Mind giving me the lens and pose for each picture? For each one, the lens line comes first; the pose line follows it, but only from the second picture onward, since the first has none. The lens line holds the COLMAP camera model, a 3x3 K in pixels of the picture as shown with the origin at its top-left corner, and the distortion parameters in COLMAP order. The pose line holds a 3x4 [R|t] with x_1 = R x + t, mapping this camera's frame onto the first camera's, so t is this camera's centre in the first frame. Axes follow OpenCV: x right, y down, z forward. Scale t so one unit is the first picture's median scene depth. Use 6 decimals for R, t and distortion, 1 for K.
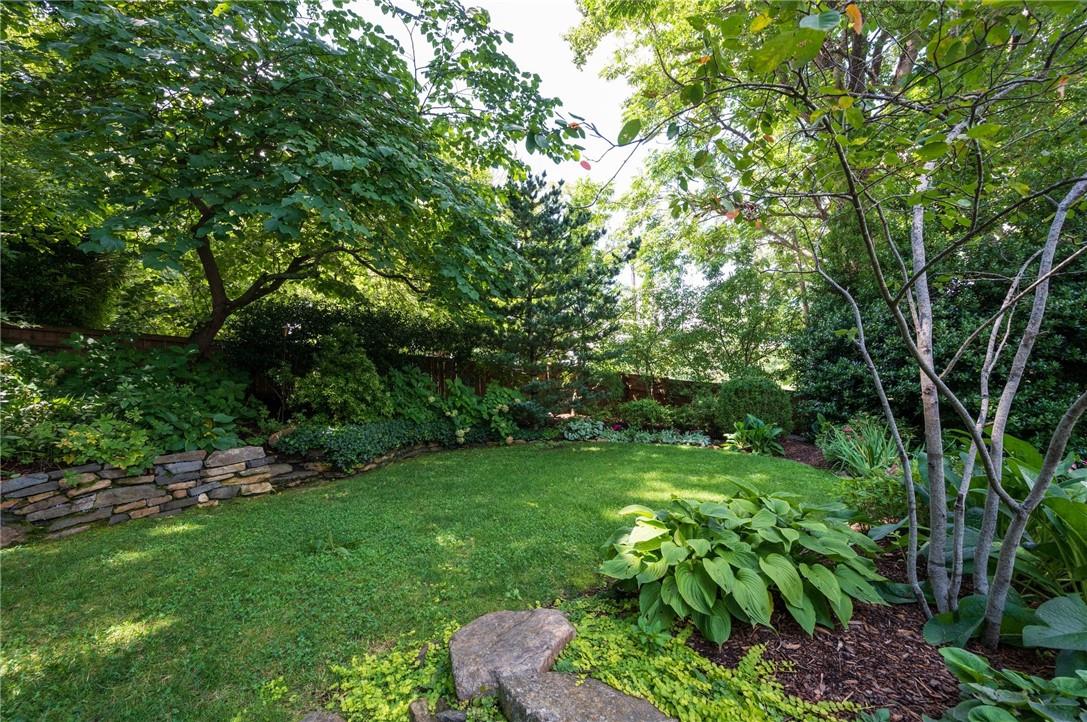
lens RADIAL K [[431.1, 0, 544.3], [0, 431.1, 363.7], [0, 0, 1]] dist [0.000453, 0.000016]
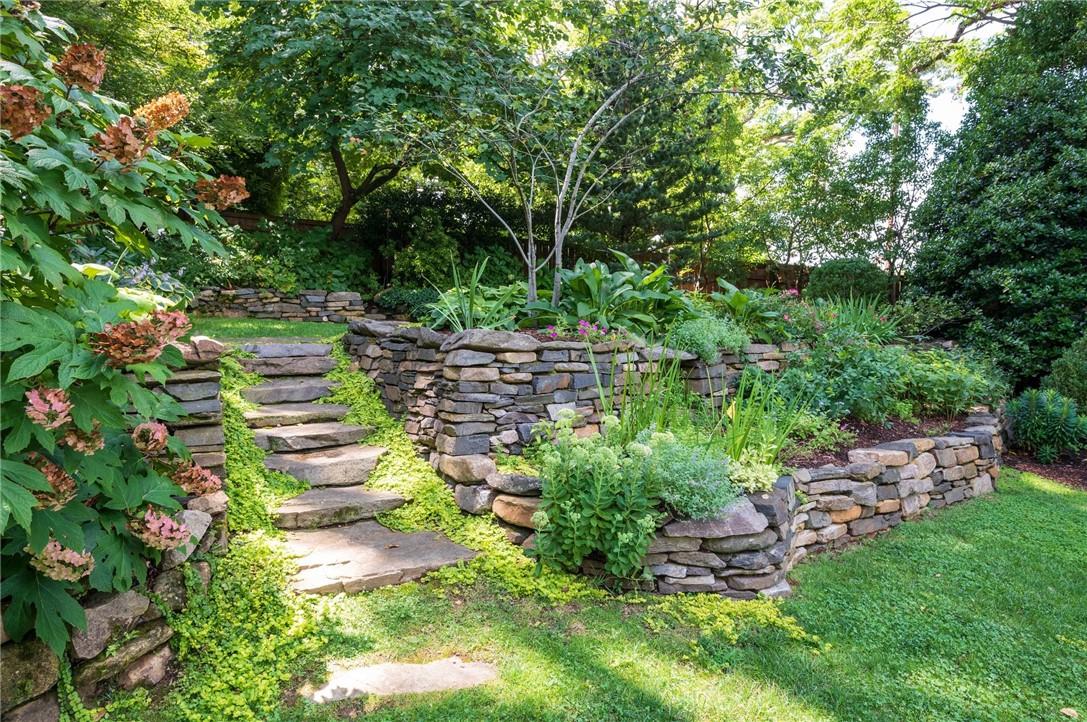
lens RADIAL K [[636.1, 0, 542.5], [0, 636.1, 360.0], [0, 0, 1]] dist [-0.008589, -0.000677]
pose [[0.911509, 0.071452, -0.405026, 0.837131], [-0.011994, 0.988993, 0.147479, 0.097260], [0.411105, -0.129570, 0.902333, -0.750472]]
